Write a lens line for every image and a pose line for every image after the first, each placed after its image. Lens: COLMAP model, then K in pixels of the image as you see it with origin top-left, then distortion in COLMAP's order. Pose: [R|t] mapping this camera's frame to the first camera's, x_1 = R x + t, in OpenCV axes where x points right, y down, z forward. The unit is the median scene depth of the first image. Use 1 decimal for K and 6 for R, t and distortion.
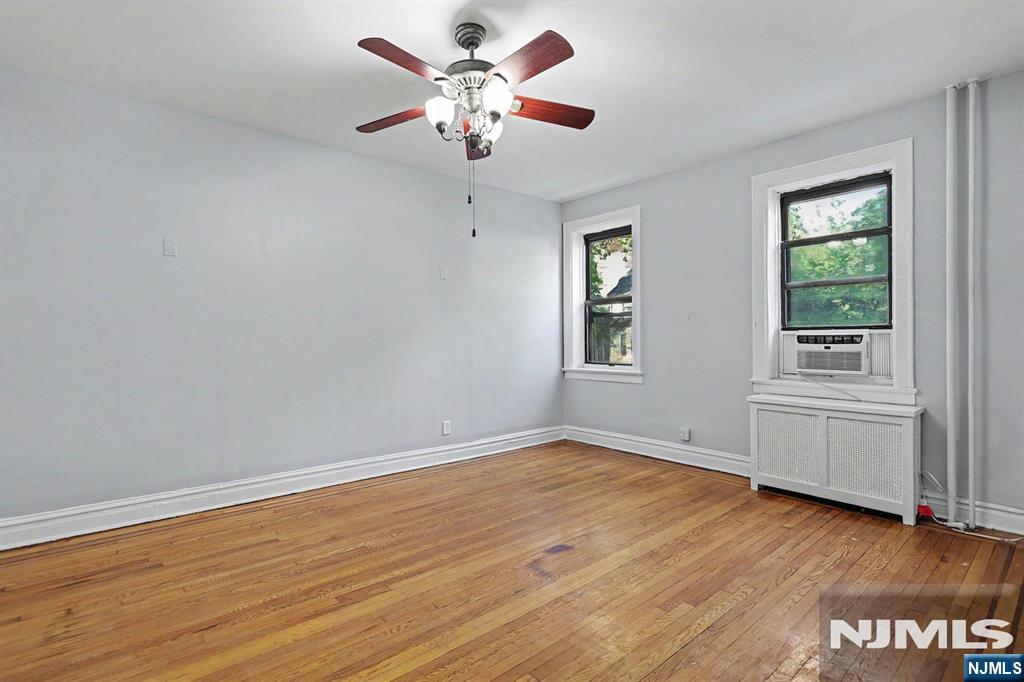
lens RADIAL K [[487.1, 0, 504.1], [0, 487.1, 337.6], [0, 0, 1]] dist [-0.004928, -0.000291]
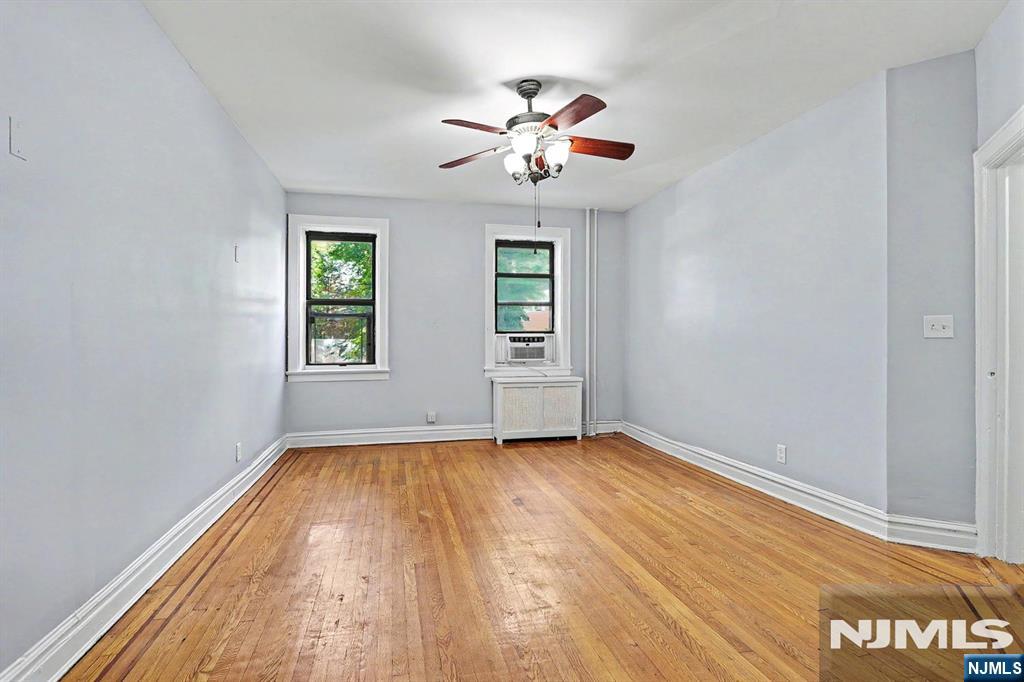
lens RADIAL K [[487.1, 0, 508.3], [0, 487.1, 336.9], [0, 0, 1]] dist [-0.004928, -0.000291]
pose [[0.455008, 0.010418, 0.890426, -0.759746], [0.002045, 0.999917, -0.012744, 0.015319], [-0.890485, 0.007620, 0.454949, 0.324008]]
